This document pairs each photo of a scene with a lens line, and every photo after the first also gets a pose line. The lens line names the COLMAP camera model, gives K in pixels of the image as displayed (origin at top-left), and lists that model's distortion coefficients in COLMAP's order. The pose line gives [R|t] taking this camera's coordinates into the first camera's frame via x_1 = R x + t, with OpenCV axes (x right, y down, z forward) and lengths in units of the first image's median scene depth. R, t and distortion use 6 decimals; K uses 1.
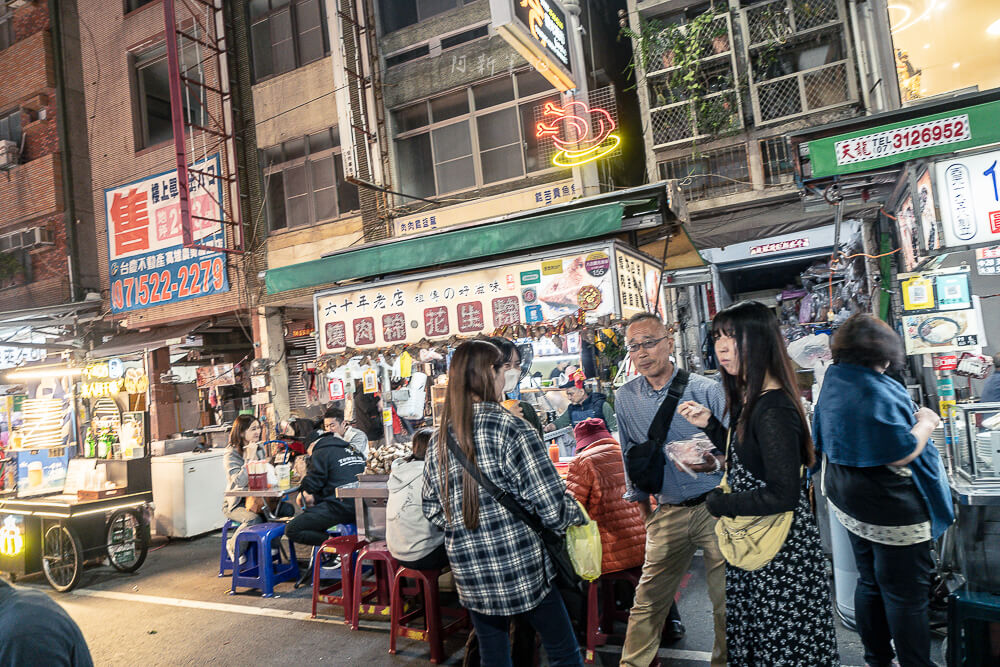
lens RADIAL K [[674.8, 0, 497.5], [0, 674.8, 331.7], [0, 0, 1]] dist [-0.011680, 0.006592]
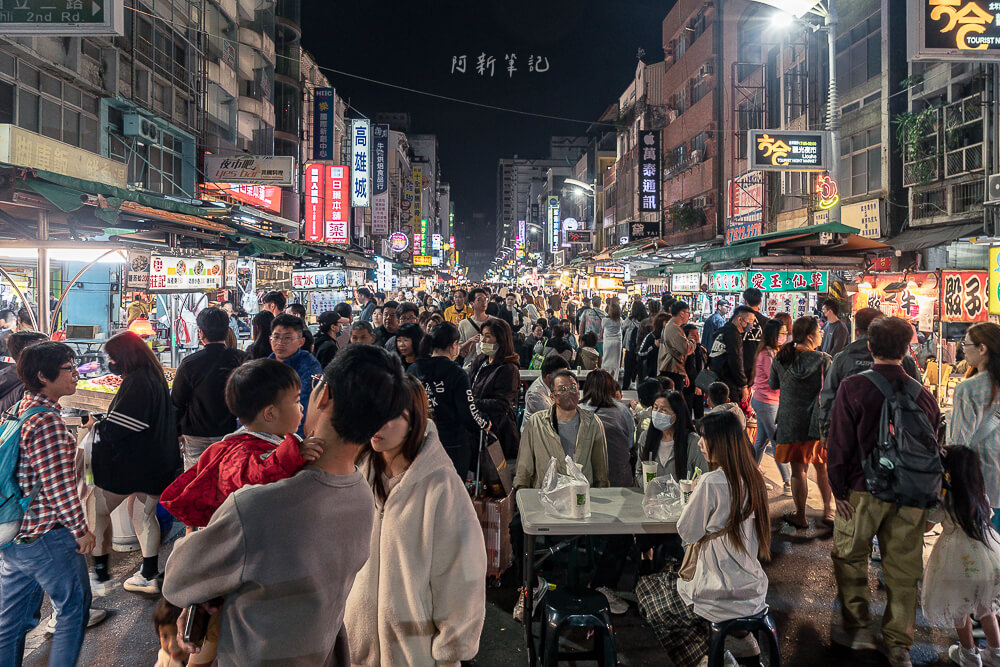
lens RADIAL K [[674.8, 0, 500.0], [0, 674.8, 333.5], [0, 0, 1]] dist [-0.011680, 0.006592]
pose [[0.468757, 0.165019, -0.867777, 3.507174], [0.003411, 0.982050, 0.188592, -0.626927], [0.883321, -0.091363, 0.459779, -1.978389]]
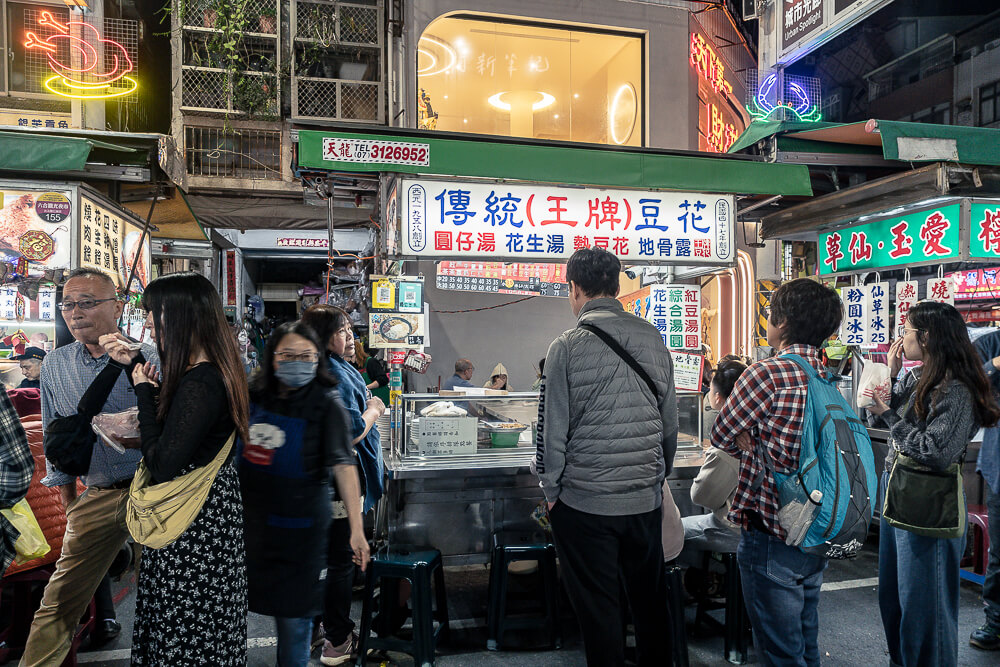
lens RADIAL K [[674.8, 0, 499.0], [0, 674.8, 341.5], [0, 0, 1]] dist [-0.011680, 0.006592]
pose [[0.773687, 0.096722, 0.626142, 0.062229], [-0.114404, 0.993361, -0.012084, 0.010398], [-0.623154, -0.062284, 0.779615, -0.004079]]
